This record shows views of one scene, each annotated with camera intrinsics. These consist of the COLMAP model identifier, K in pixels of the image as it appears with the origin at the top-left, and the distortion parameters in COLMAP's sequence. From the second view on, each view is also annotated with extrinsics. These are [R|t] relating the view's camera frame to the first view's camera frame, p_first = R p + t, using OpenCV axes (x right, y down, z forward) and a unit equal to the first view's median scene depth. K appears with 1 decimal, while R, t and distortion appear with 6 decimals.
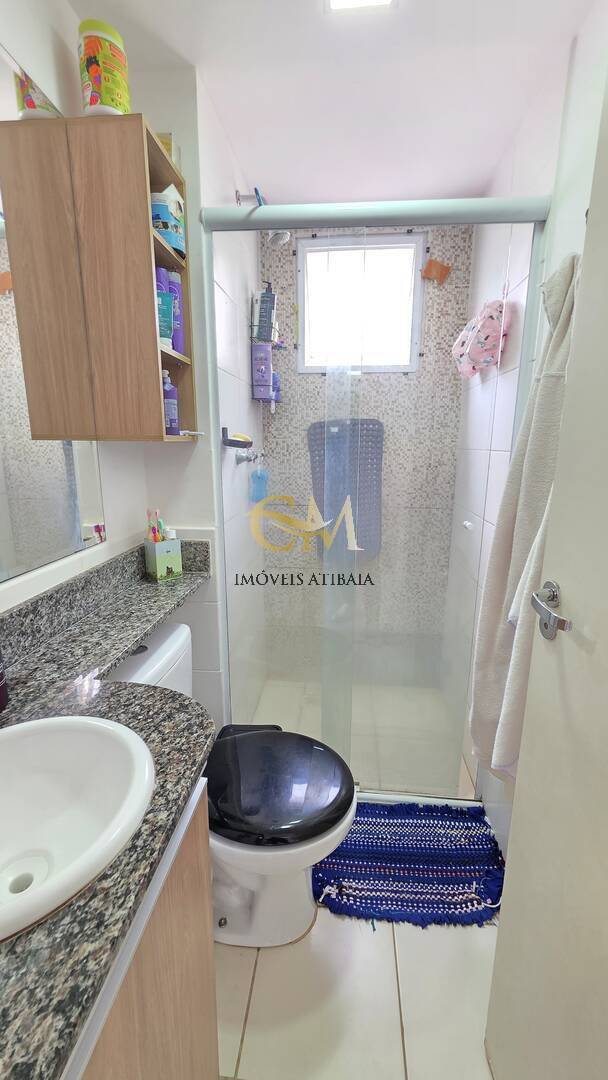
lens RADIAL K [[429.4, 0, 308.5], [0, 429.4, 538.1], [0, 0, 1]] dist [0.001882, 0.000245]
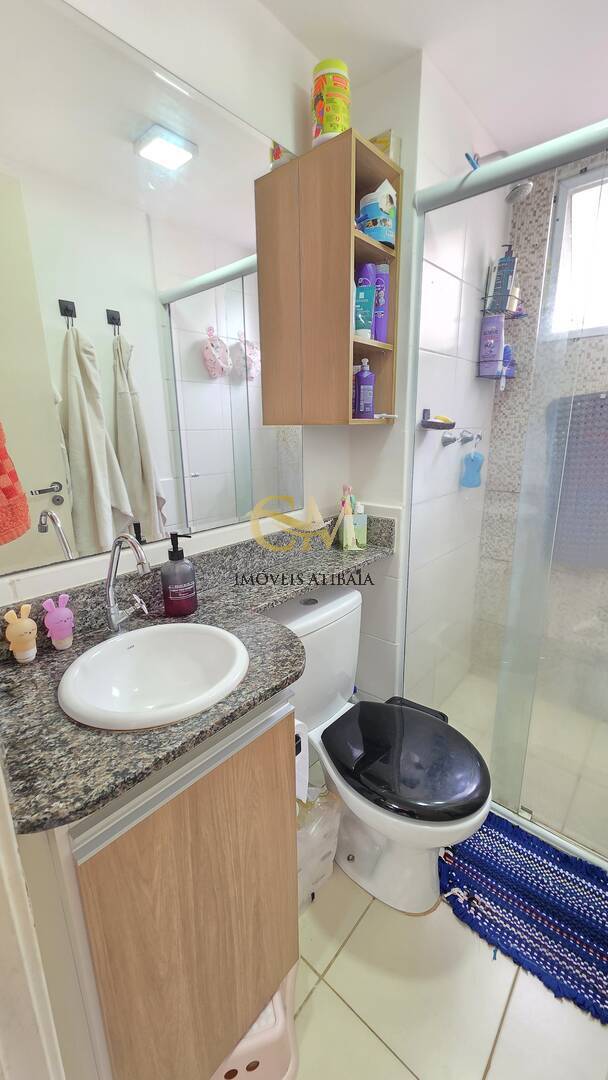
lens RADIAL K [[429.4, 0, 308.5], [0, 429.4, 538.1], [0, 0, 1]] dist [0.001882, 0.000245]
pose [[0.813003, 0.131813, -0.567143, 0.219799], [-0.109077, 0.991273, 0.074026, -0.002535], [0.571951, 0.001679, 0.820286, 0.017896]]
